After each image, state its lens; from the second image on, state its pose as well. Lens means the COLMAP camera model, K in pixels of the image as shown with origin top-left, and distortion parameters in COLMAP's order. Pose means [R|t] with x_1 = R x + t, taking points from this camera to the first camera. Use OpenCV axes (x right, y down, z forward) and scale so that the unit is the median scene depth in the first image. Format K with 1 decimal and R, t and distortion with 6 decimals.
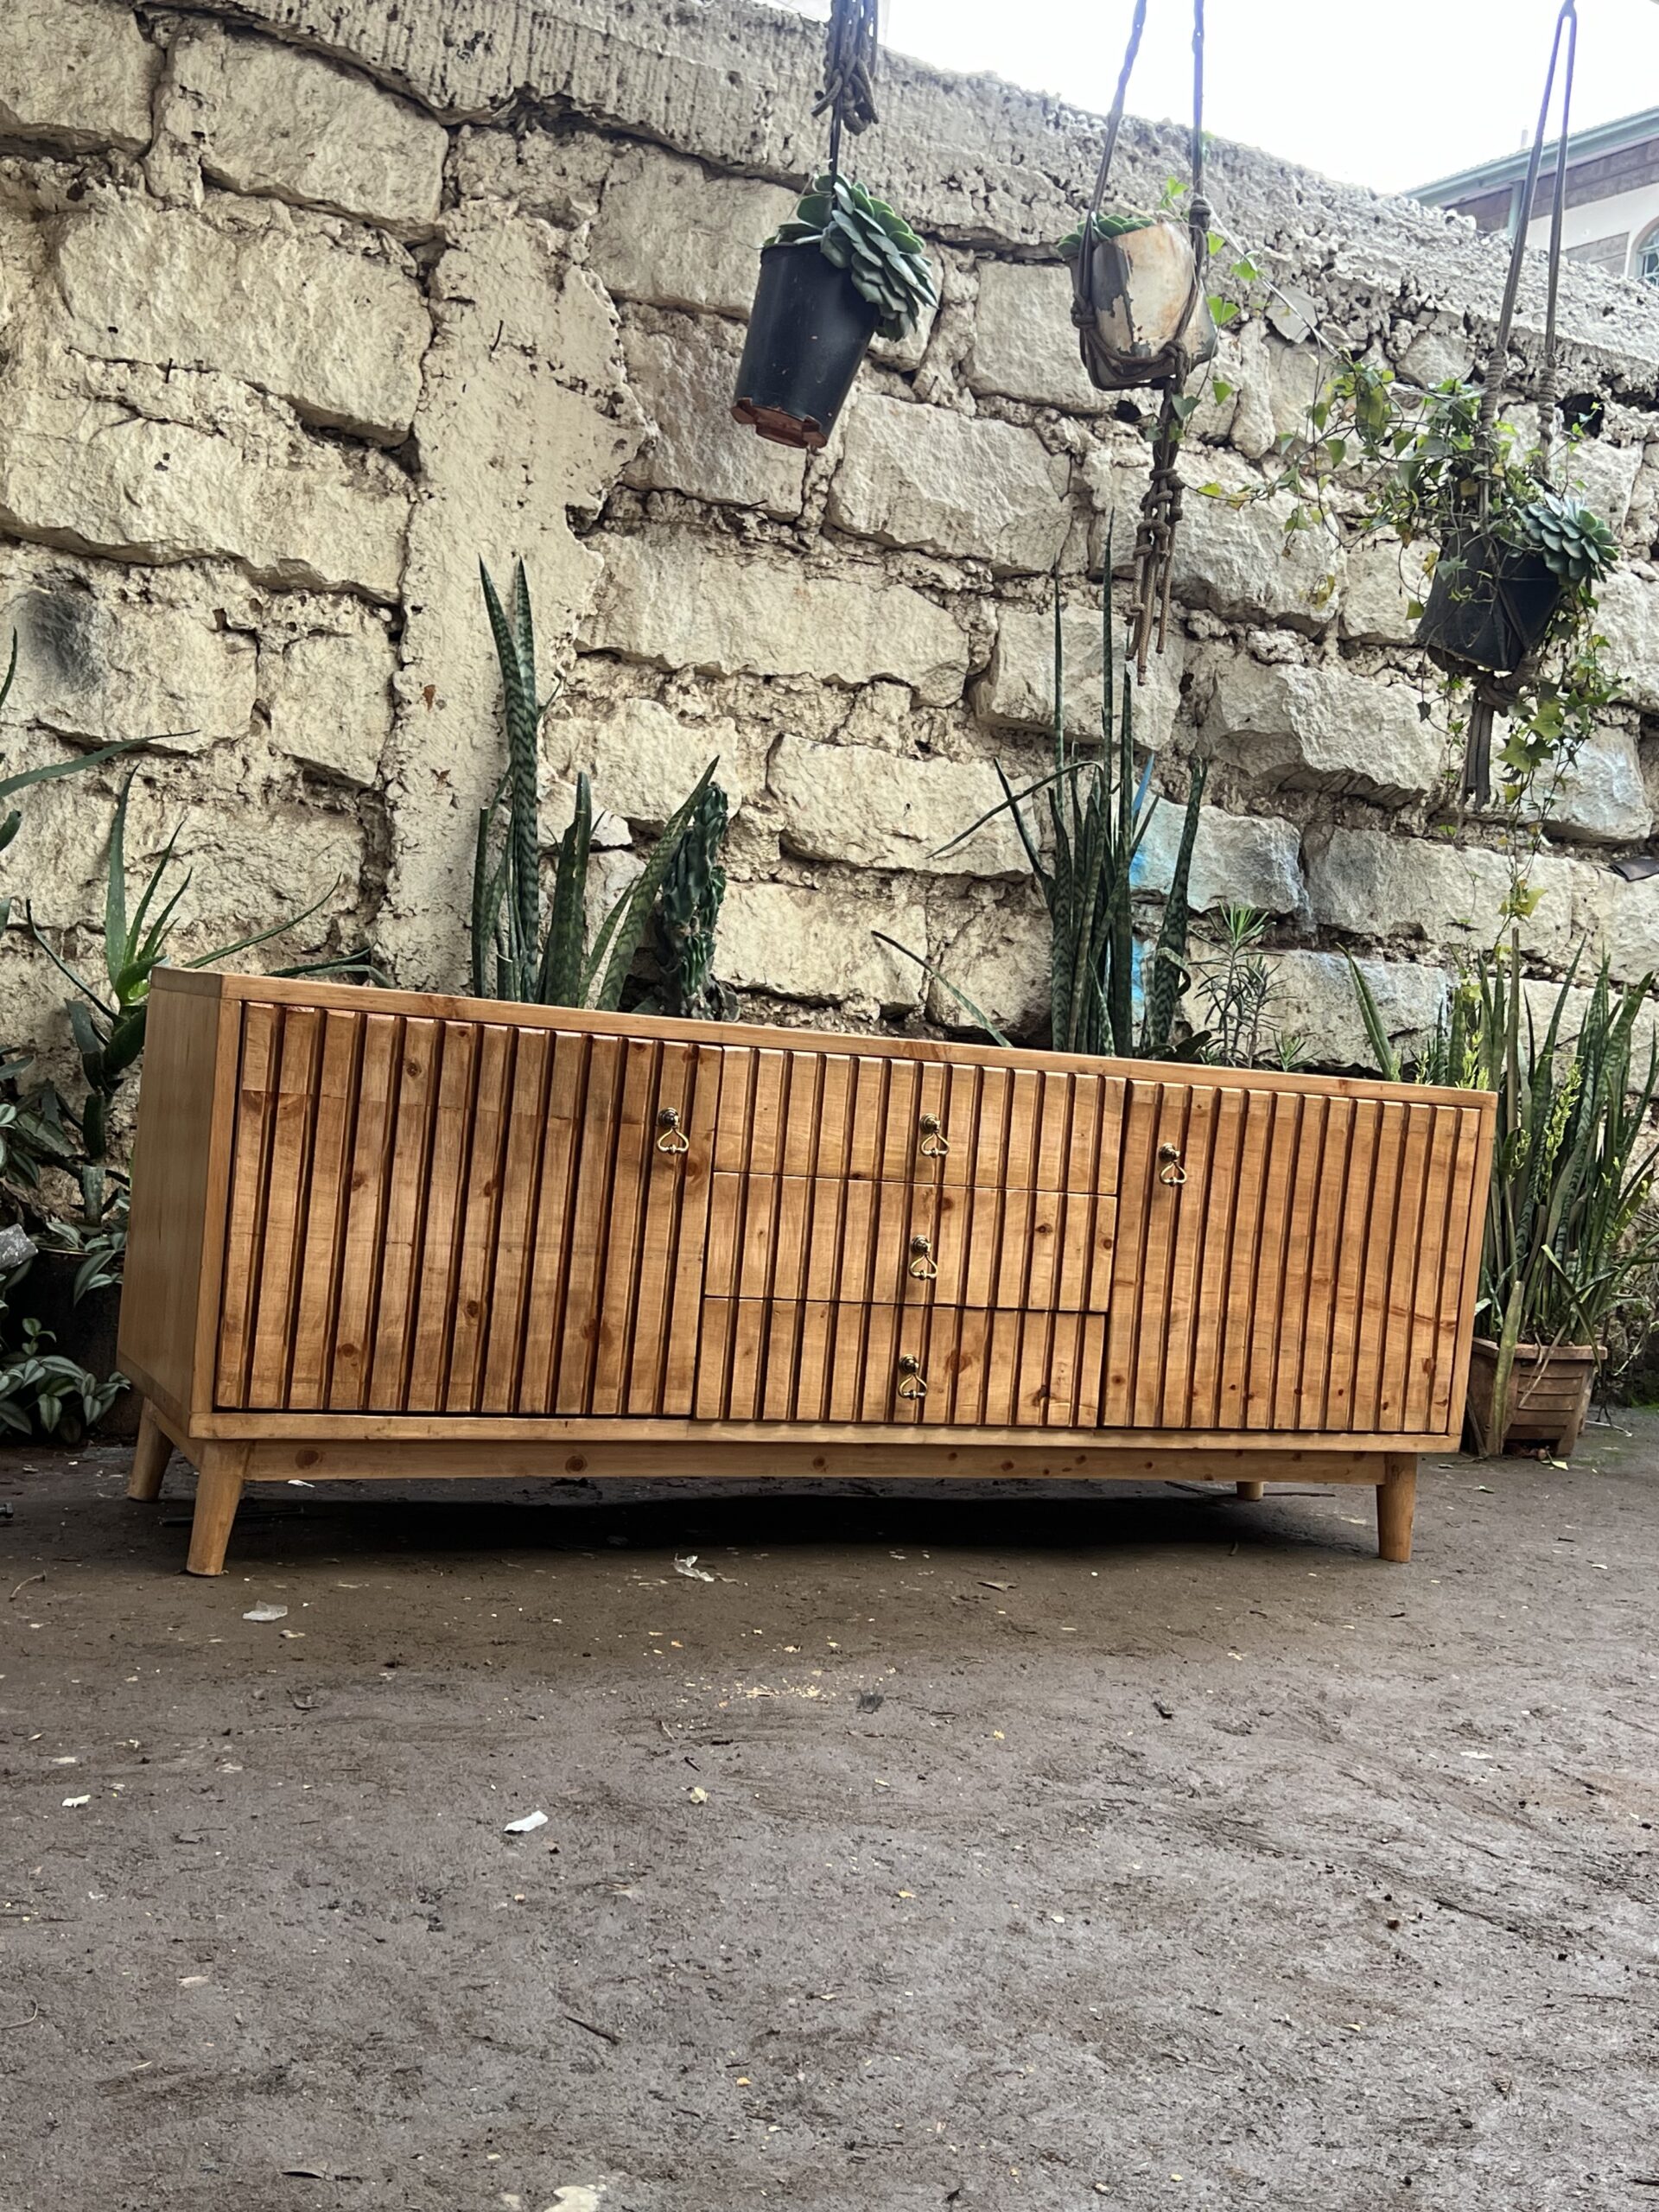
lens RADIAL K [[2482.4, 0, 844.4], [0, 2482.4, 1104.9], [0, 0, 1]] dist [0.000385, 0.000000]
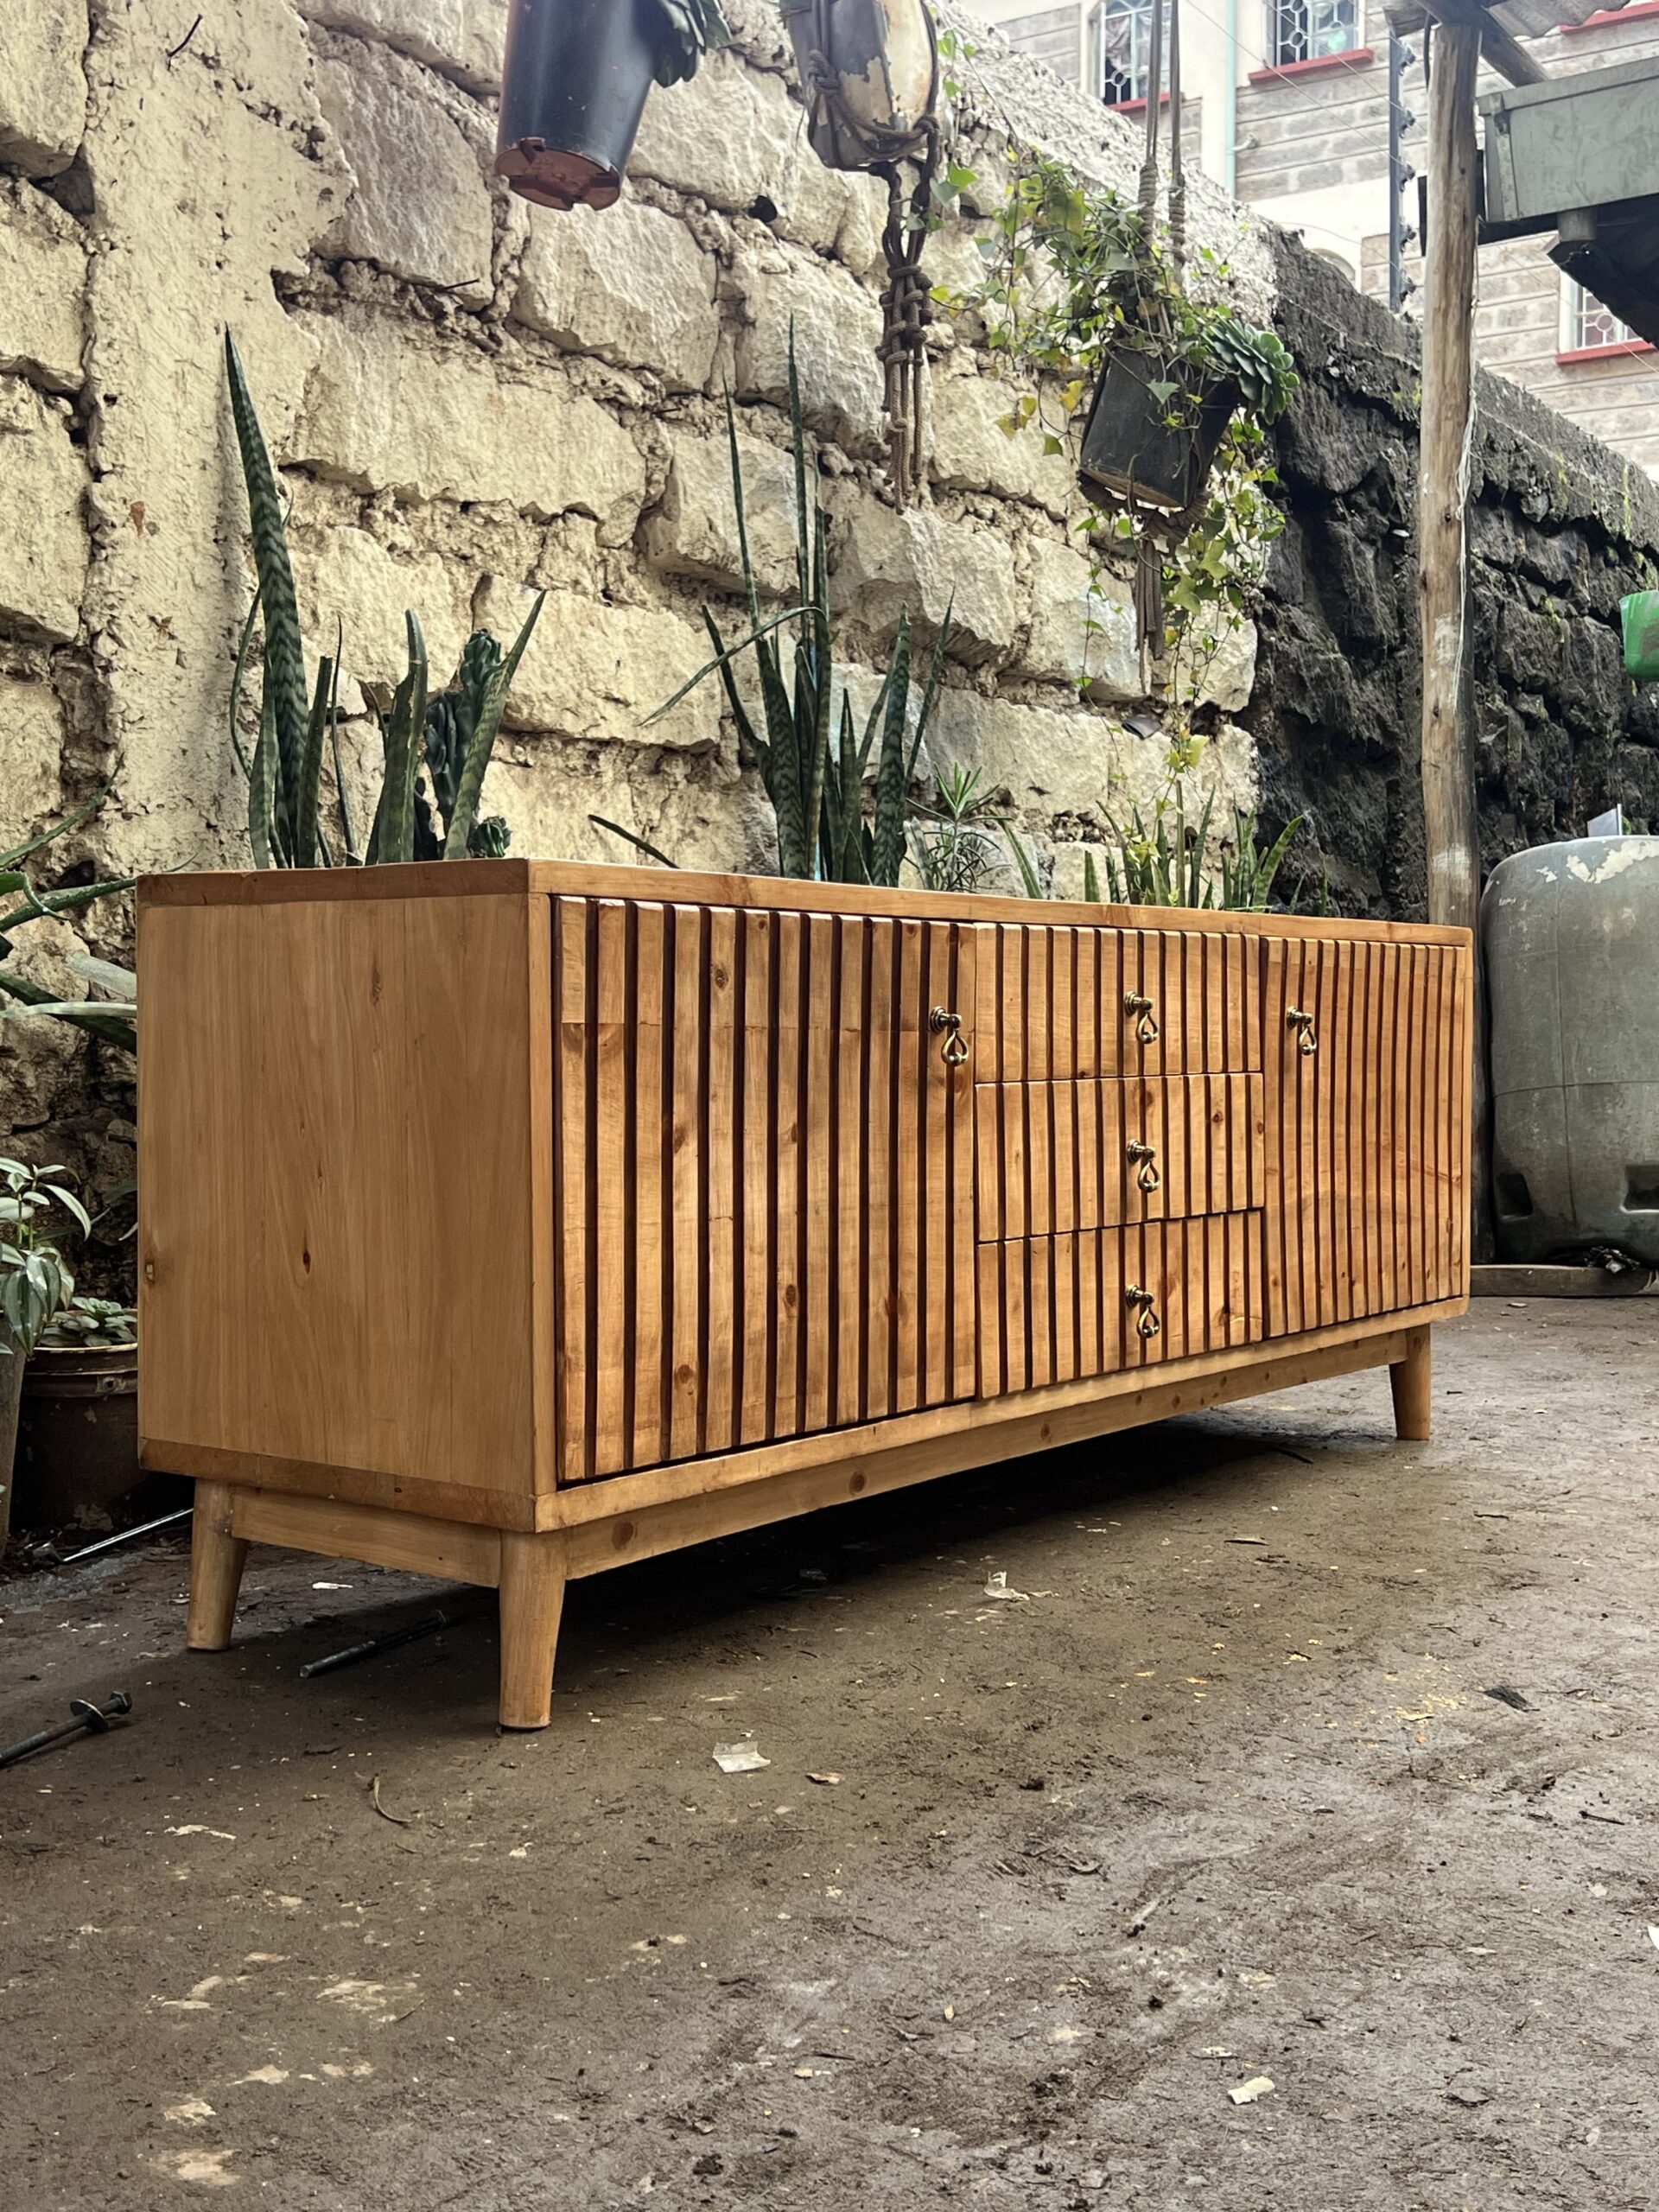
lens RADIAL K [[2482.4, 0, 828.7], [0, 2482.4, 1092.5], [0, 0, 1]] dist [0.000385, 0.000000]
pose [[0.884980, -0.102208, 0.454273, -0.338849], [0.092543, 0.994757, 0.043526, -0.006529], [-0.456340, 0.003520, 0.889799, 0.243533]]
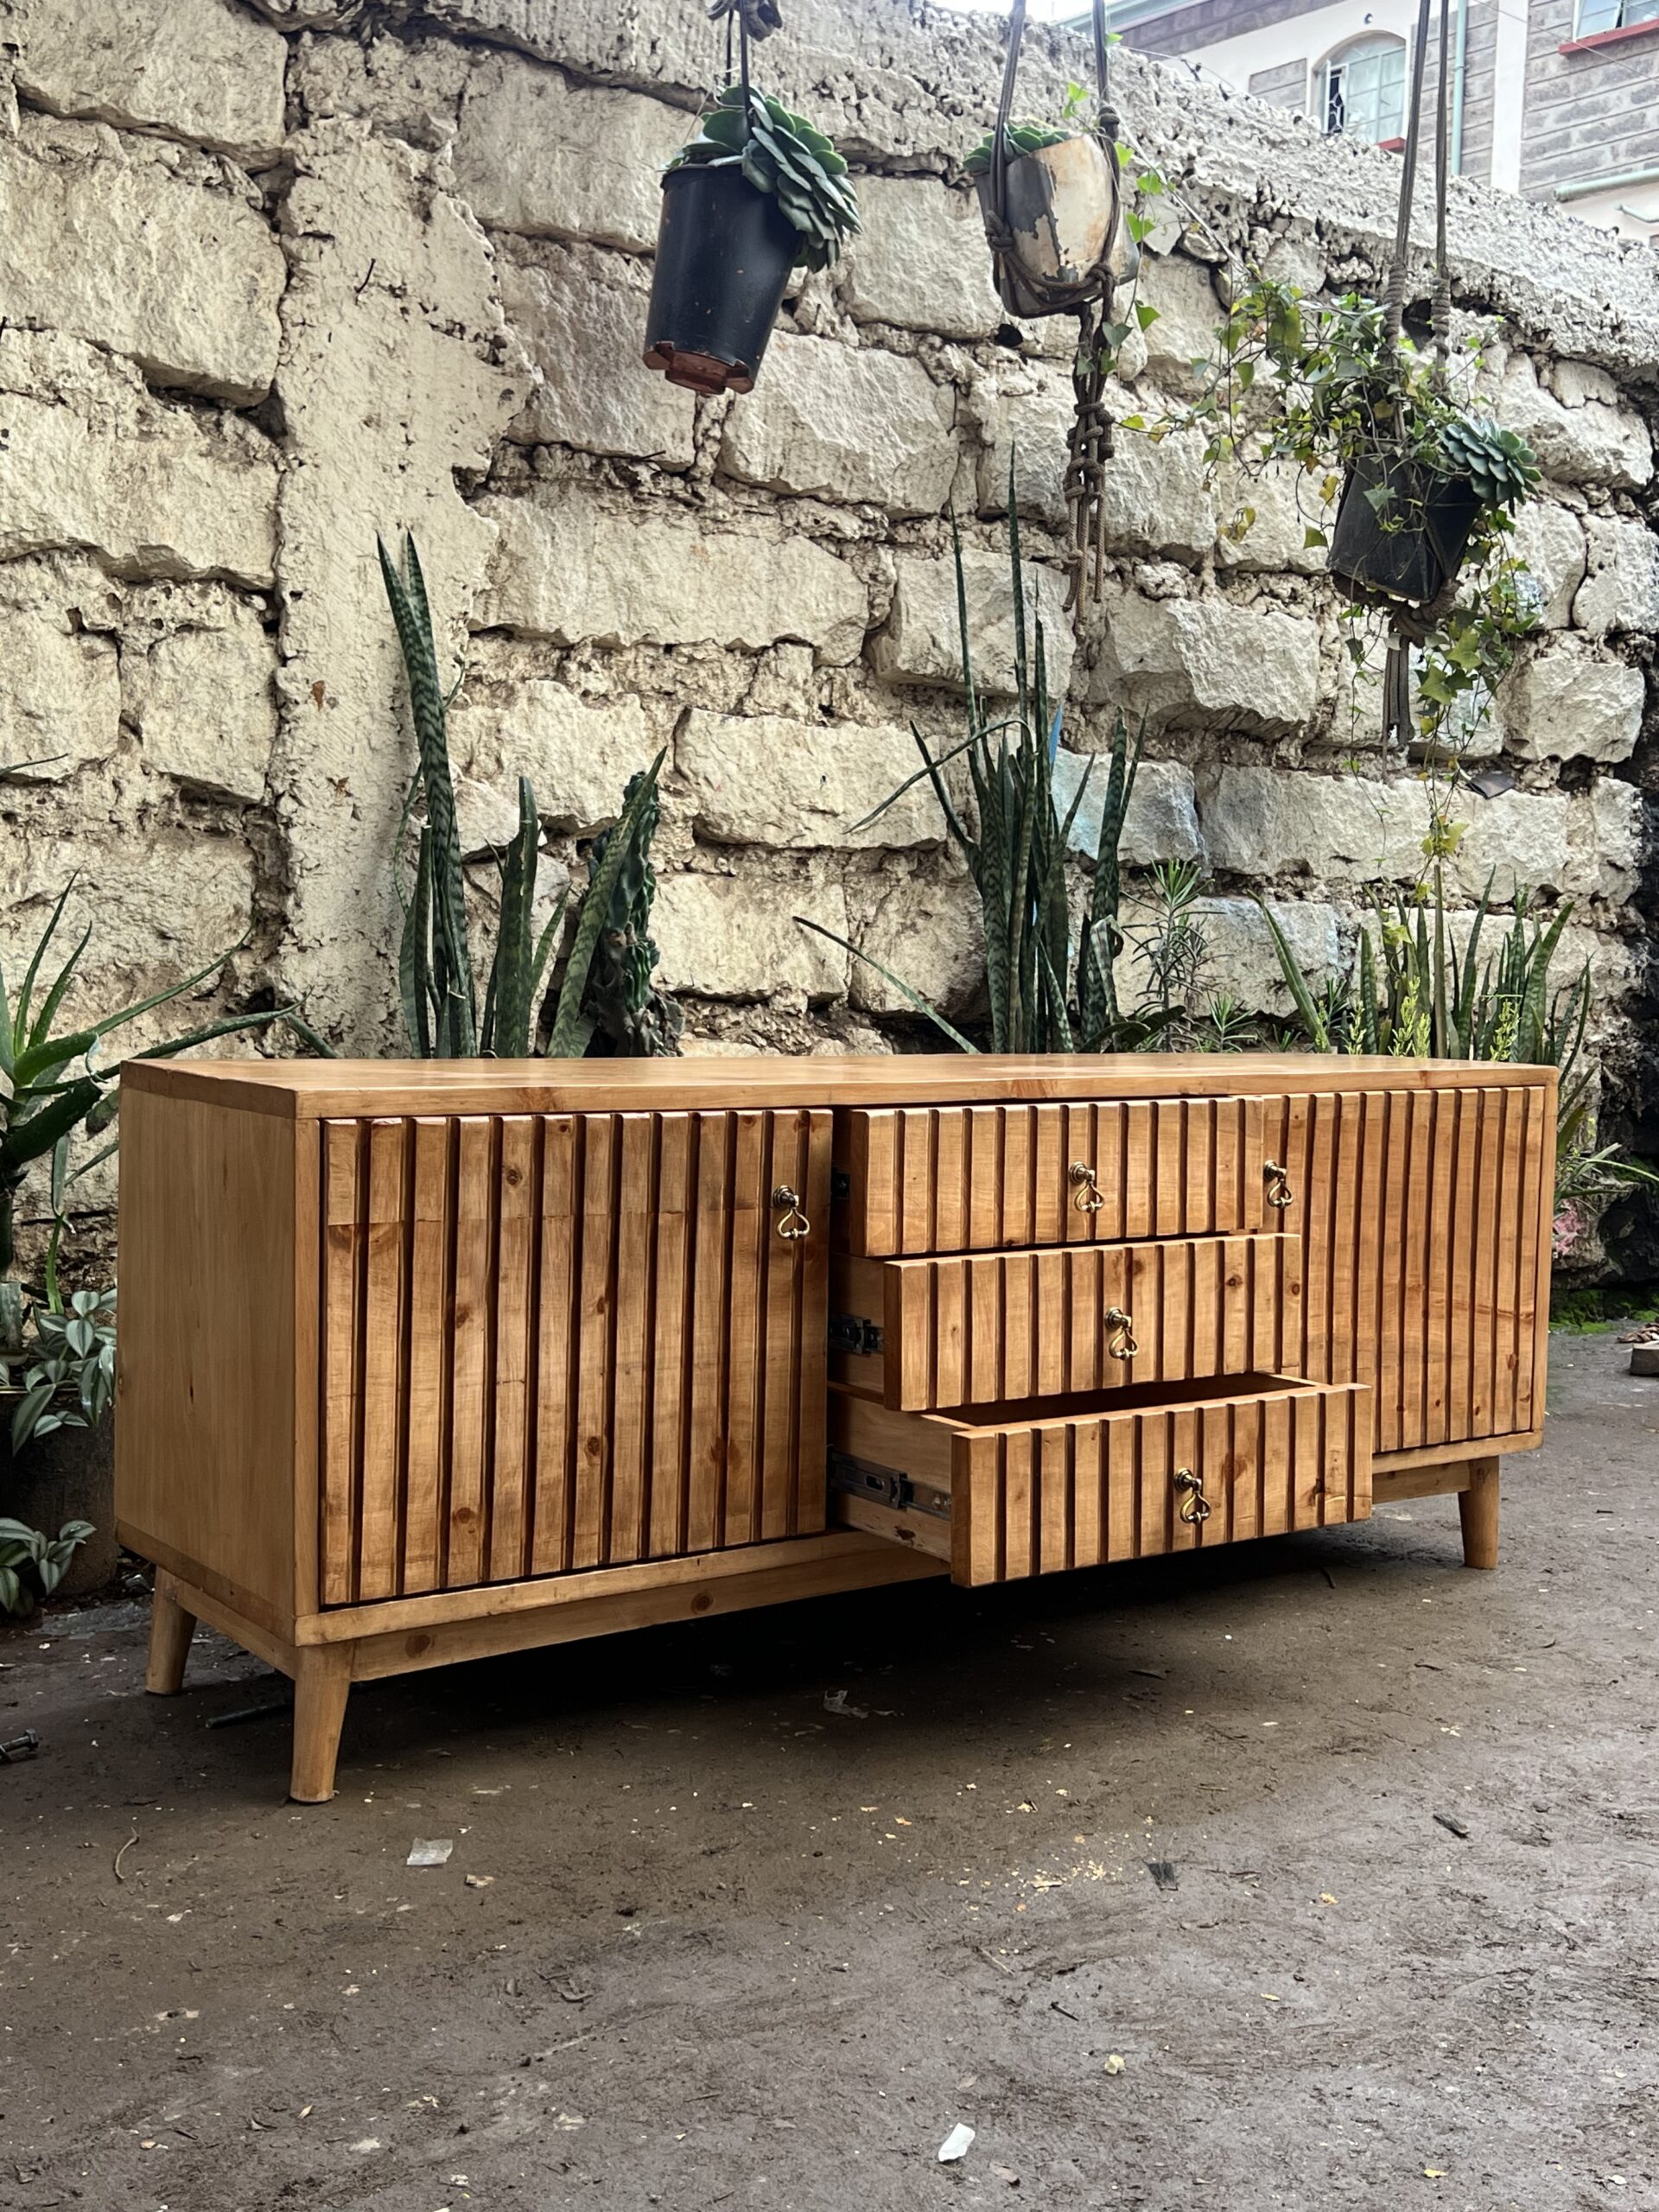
lens RADIAL K [[2482.4, 0, 859.3], [0, 2482.4, 1063.7], [0, 0, 1]] dist [0.000385, 0.000000]
pose [[0.980980, -0.078858, 0.177371, -0.145424], [0.073403, 0.996611, 0.037122, -0.053585], [-0.179697, -0.023397, 0.983444, 0.104917]]
